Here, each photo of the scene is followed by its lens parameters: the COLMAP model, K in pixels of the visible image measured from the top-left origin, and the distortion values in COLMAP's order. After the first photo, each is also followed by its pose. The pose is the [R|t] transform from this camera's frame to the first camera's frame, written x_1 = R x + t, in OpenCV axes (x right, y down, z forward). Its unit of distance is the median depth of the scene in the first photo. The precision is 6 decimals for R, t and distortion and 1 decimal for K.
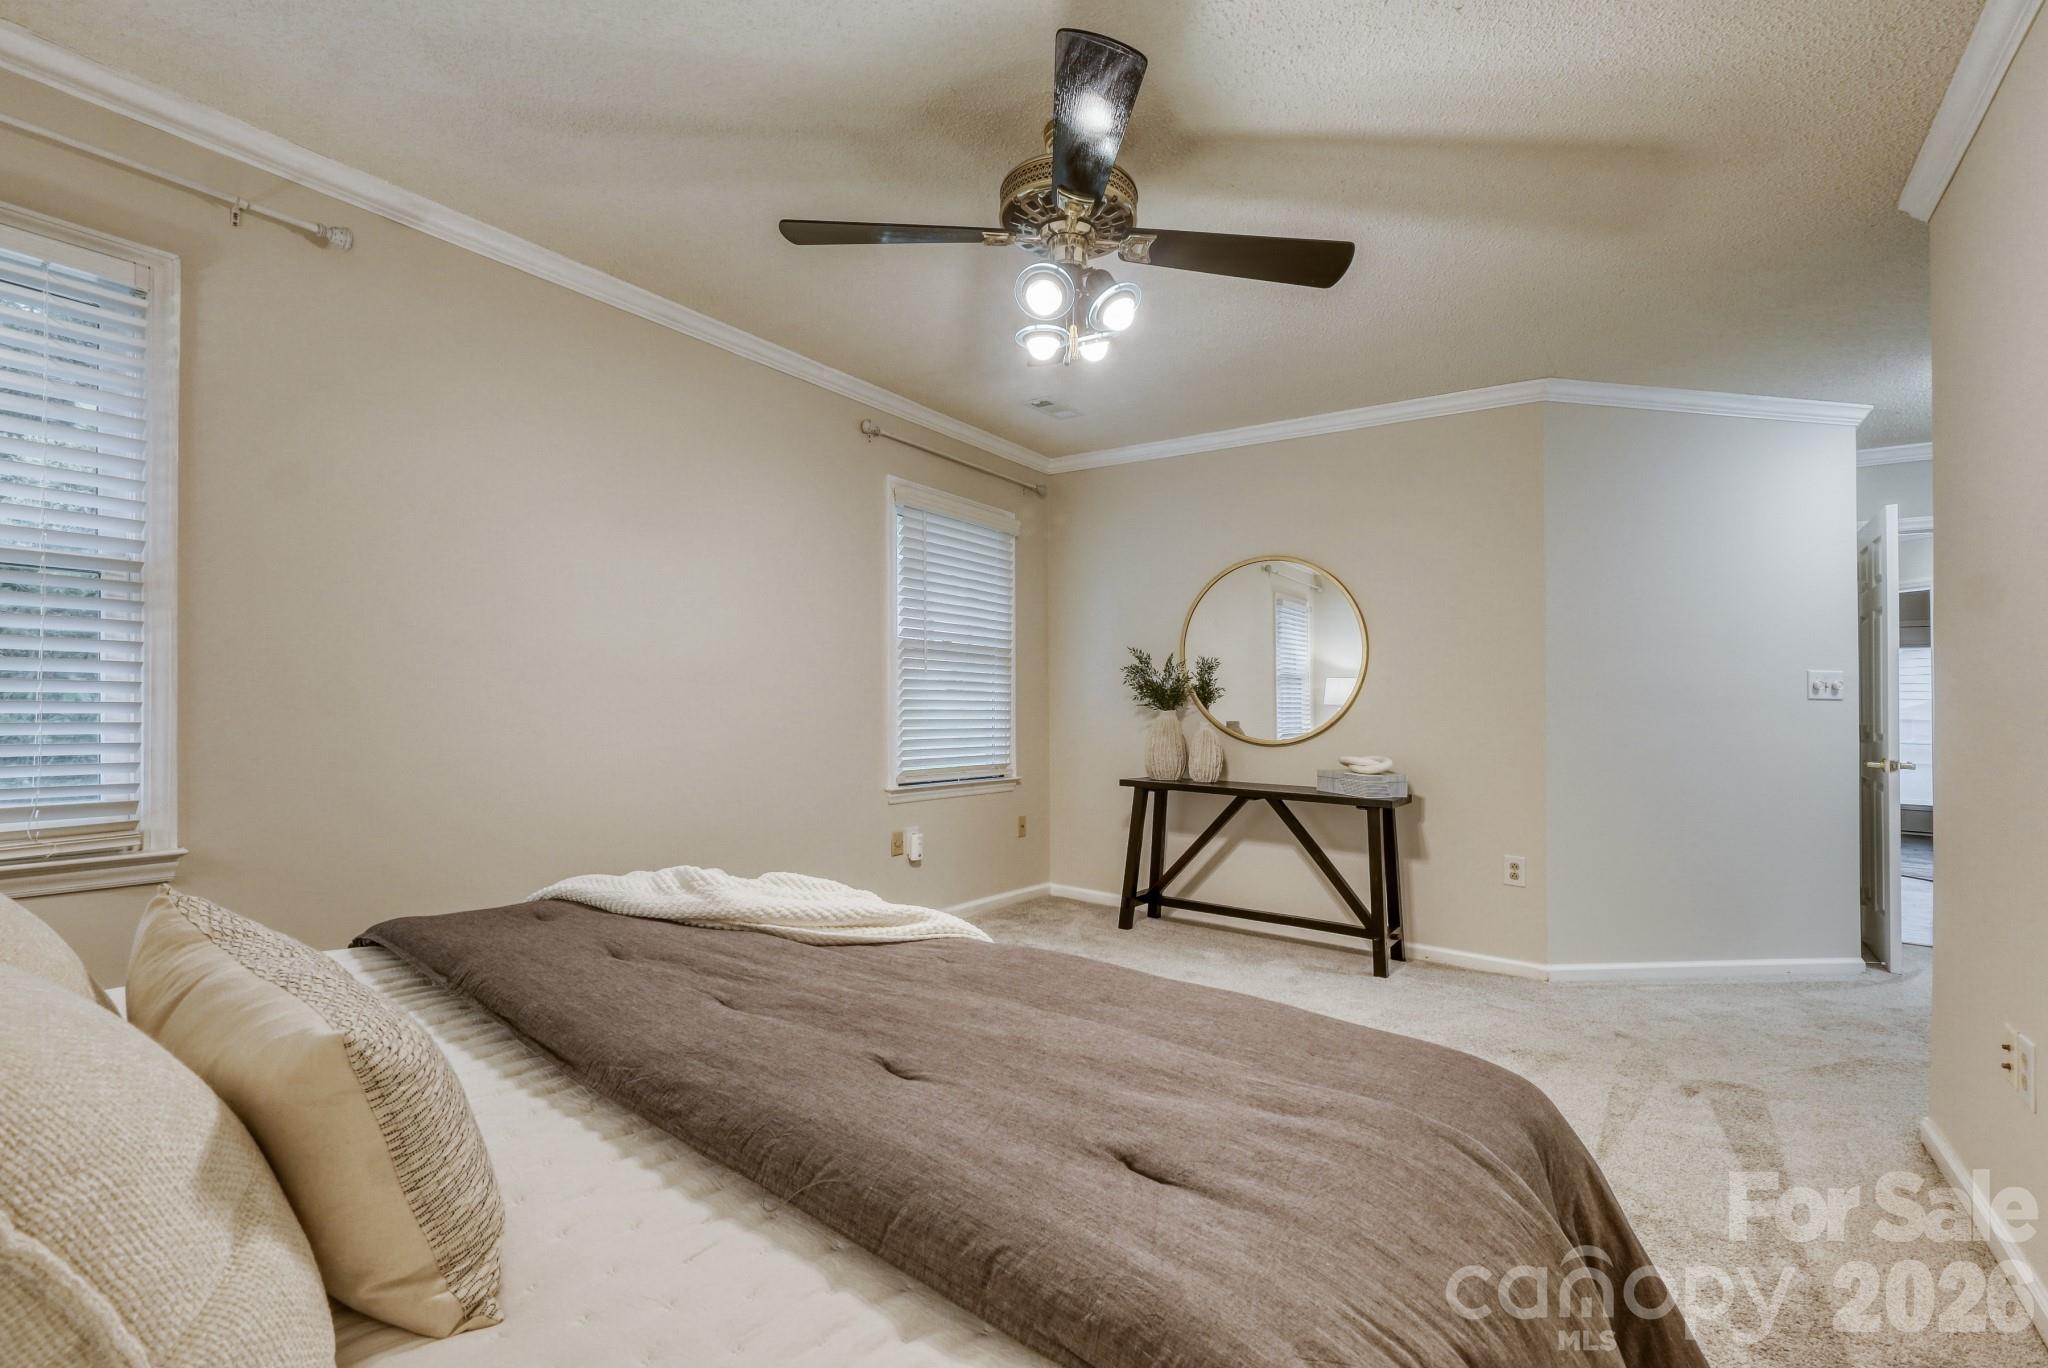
lens RADIAL K [[880.9, 0, 1016.5], [0, 880.9, 679.9], [0, 0, 1]] dist [-0.001449, 0.003472]
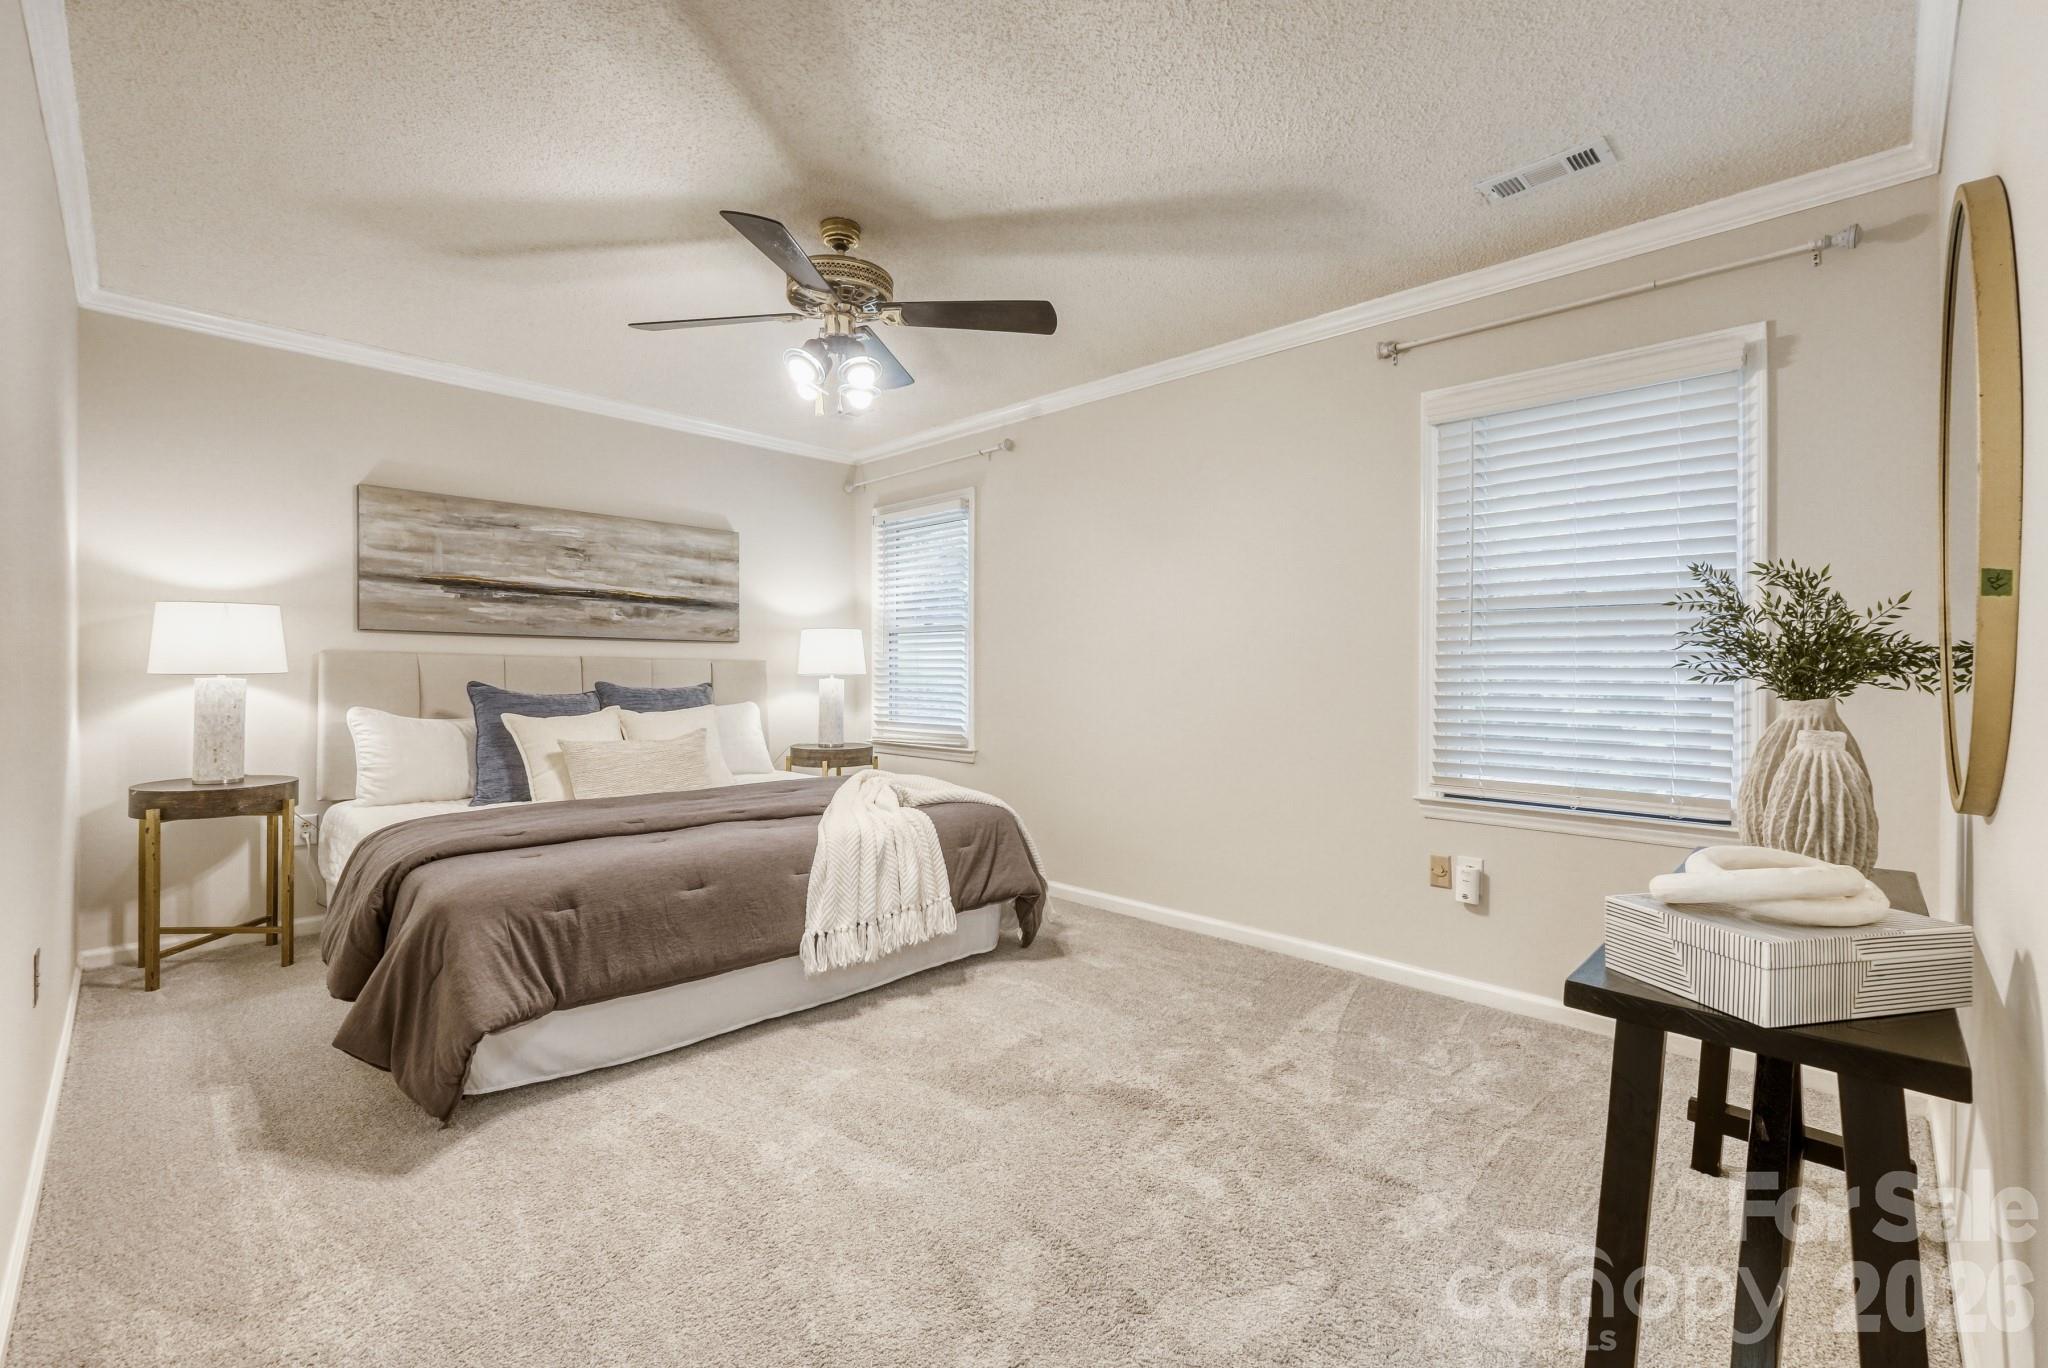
lens RADIAL K [[896.9, 0, 1000.7], [0, 896.9, 671.8], [0, 0, 1]] dist [-0.003084, -0.000123]
pose [[-0.152274, -0.024830, -0.988026, 0.693916], [0.012492, 0.999556, -0.027045, 0.031132], [0.988259, -0.016461, -0.151896, 0.752227]]
